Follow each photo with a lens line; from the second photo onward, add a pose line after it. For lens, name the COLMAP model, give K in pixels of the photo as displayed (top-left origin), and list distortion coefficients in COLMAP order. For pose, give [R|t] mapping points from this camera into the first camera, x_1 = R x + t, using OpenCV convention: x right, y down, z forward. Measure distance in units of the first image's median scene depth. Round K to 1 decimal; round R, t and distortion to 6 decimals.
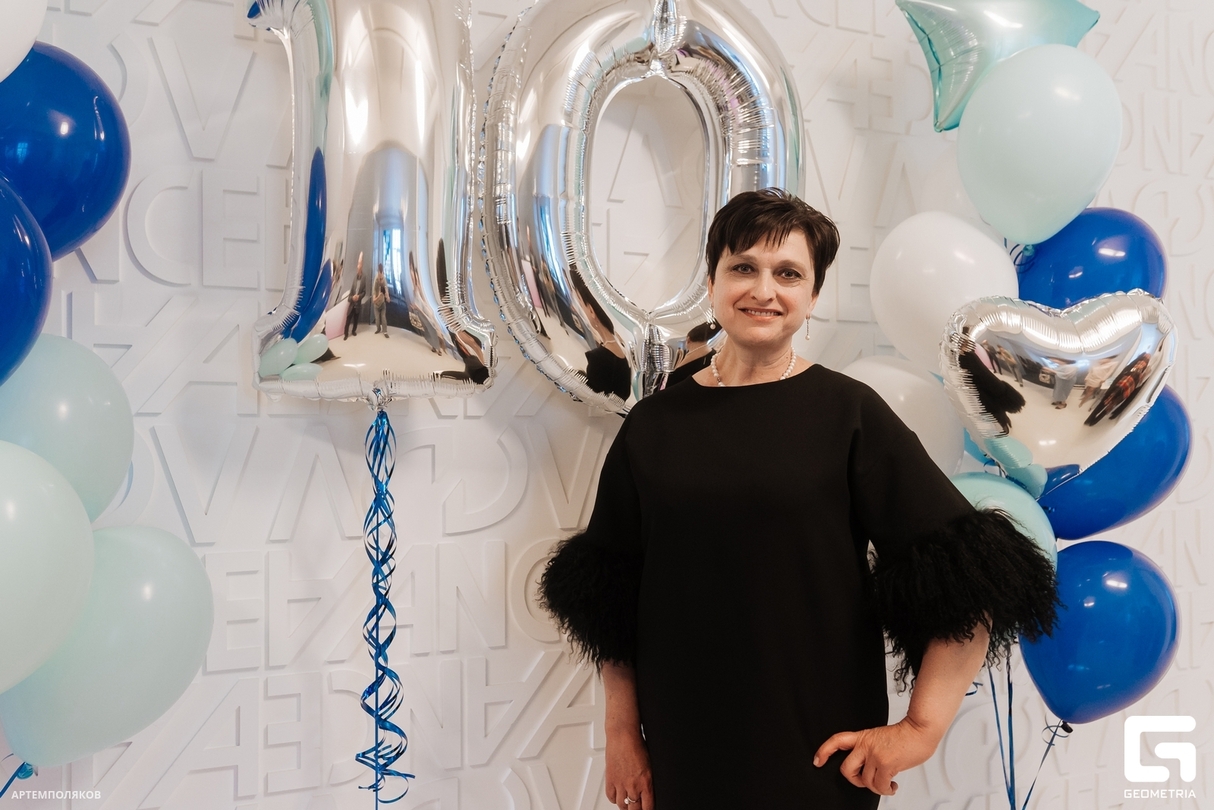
lens RADIAL K [[806.3, 0, 567.9], [0, 806.3, 423.8], [0, 0, 1]] dist [-0.004865, -0.002112]
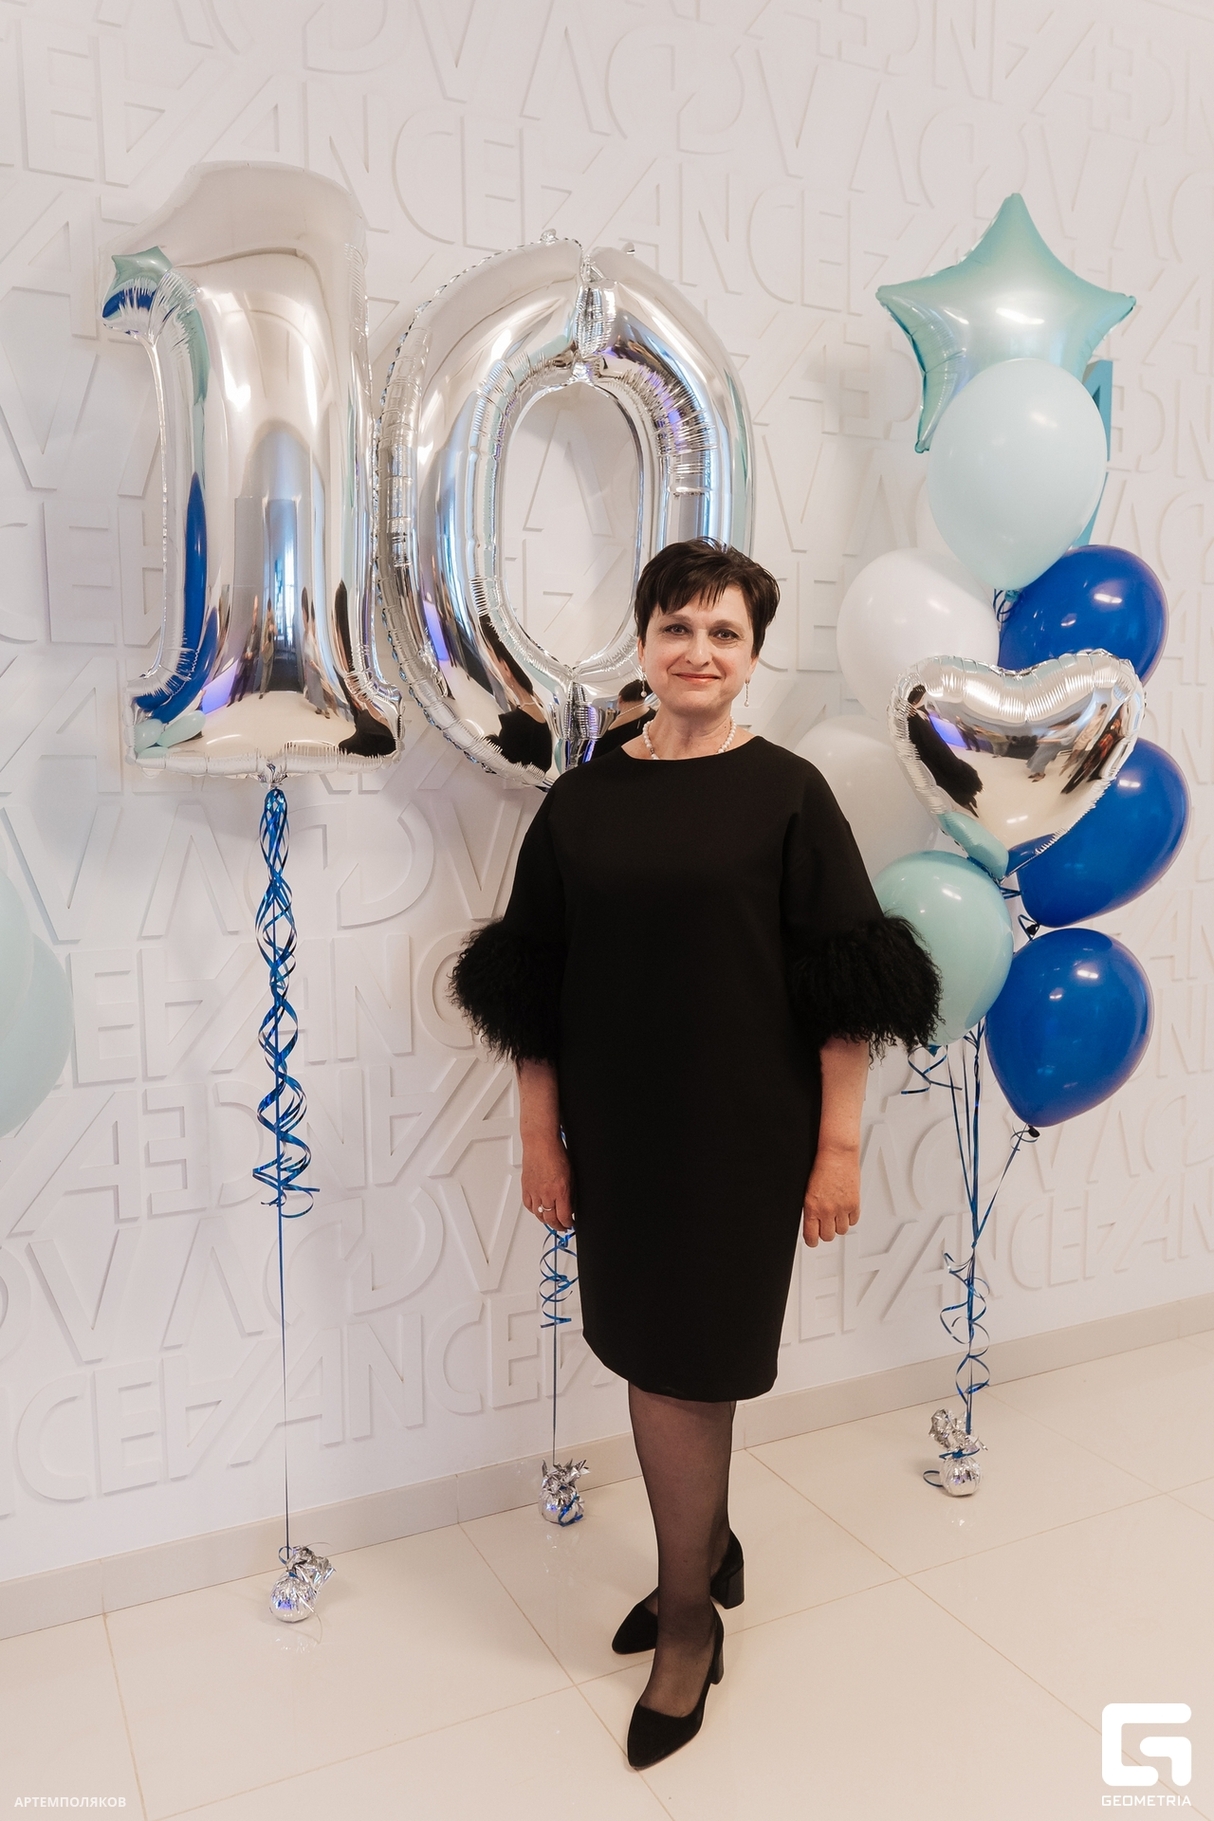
lens RADIAL K [[1209.5, 0, 544.5], [0, 1209.5, 921.1], [0, 0, 1]] dist [-0.004865, -0.002112]
pose [[0.997734, -0.012653, 0.066085, -0.018541], [0.004802, 0.993045, 0.117637, -0.023245], [-0.067114, -0.117053, 0.990855, -0.312373]]
